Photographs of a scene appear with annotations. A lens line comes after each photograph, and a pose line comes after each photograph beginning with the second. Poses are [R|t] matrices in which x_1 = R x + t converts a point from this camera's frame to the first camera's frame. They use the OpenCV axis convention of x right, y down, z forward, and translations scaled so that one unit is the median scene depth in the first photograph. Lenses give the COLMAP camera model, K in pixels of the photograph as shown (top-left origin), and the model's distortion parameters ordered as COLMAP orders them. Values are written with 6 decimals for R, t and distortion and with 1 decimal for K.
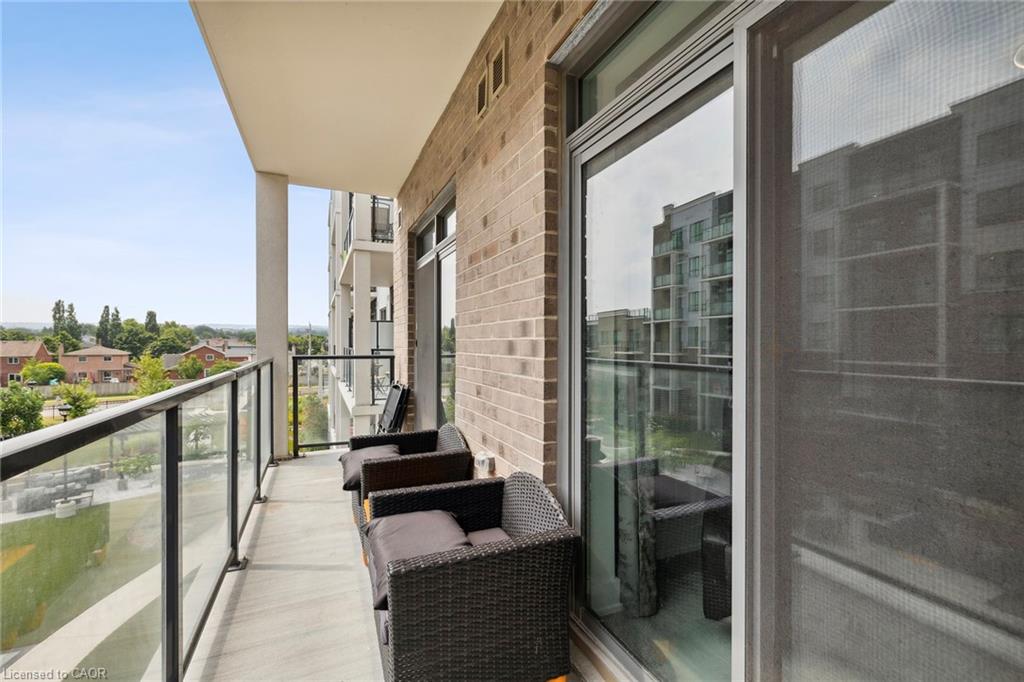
lens RADIAL K [[442.7, 0, 518.8], [0, 442.7, 345.5], [0, 0, 1]] dist [0.000348, 0.000673]
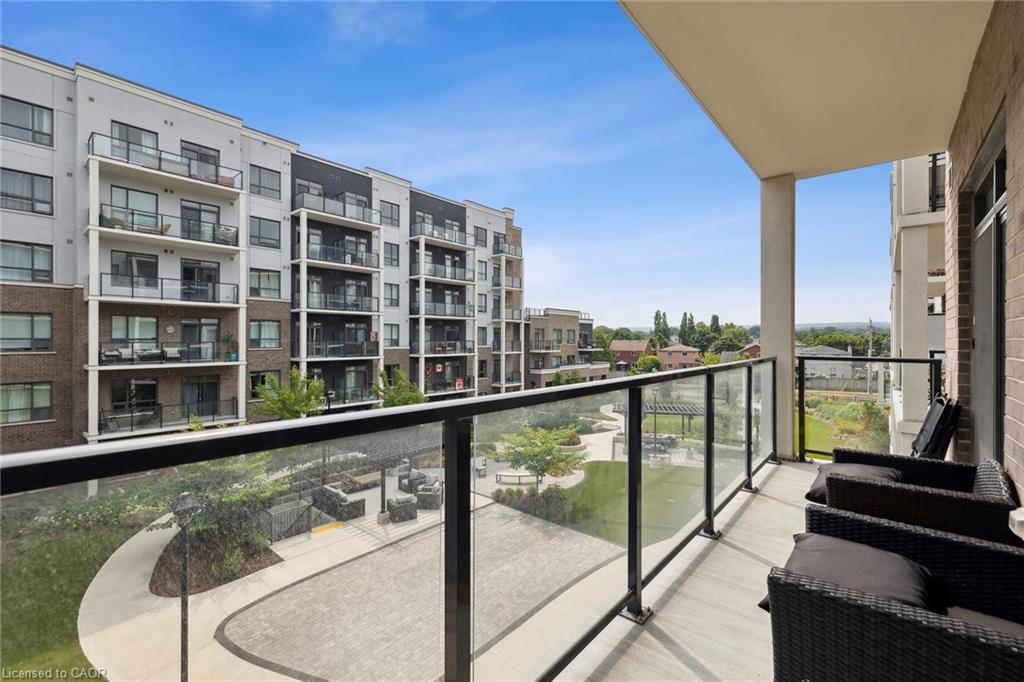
lens RADIAL K [[442.7, 0, 509.2], [0, 442.7, 335.6], [0, 0, 1]] dist [0.000348, 0.000673]
pose [[0.421314, -0.009463, -0.906865, 0.099430], [-0.009192, 0.999850, -0.014704, -0.000411], [0.906868, 0.014530, 0.421164, 0.012938]]
